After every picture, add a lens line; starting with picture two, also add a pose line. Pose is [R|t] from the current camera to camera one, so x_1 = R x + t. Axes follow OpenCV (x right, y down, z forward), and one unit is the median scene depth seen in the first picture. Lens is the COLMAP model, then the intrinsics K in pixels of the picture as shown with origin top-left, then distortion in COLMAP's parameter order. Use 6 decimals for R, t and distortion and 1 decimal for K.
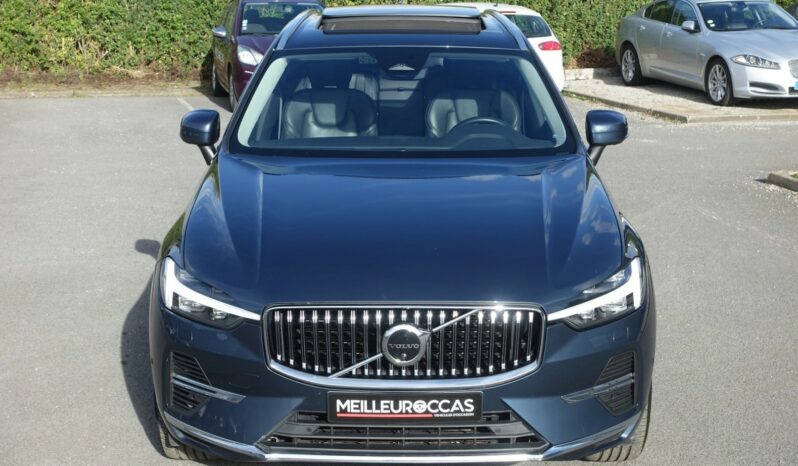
lens RADIAL K [[1274.1, 0, 399.0], [0, 1274.1, 233.0], [0, 0, 1]] dist [0.003452, 0.017640]
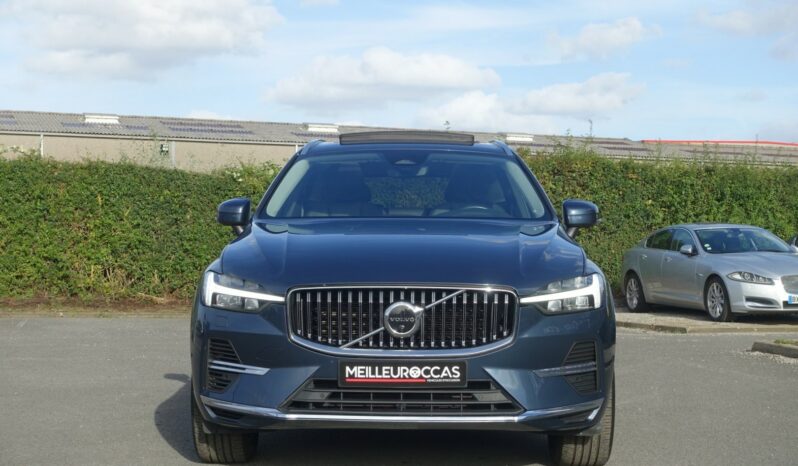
lens RADIAL K [[1288.5, 0, 399.0], [0, 1288.5, 233.0], [0, 0, 1]] dist [-0.005139, -0.013274]
pose [[0.999905, 0.003910, -0.013229, 0.015840], [-0.006684, 0.976220, -0.216678, 0.255200], [0.012067, 0.216746, 0.976153, -0.203300]]
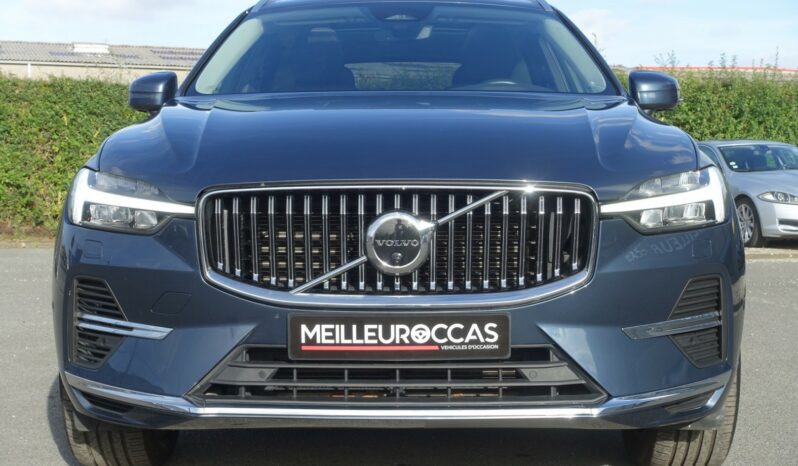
lens RADIAL K [[1274.1, 0, 399.0], [0, 1274.1, 233.0], [0, 0, 1]] dist [0.003452, 0.017640]
pose [[0.999956, -0.003119, -0.008791, 0.010273], [0.001646, 0.986658, -0.162800, 0.183362], [0.009181, 0.162778, 0.986620, 0.286261]]
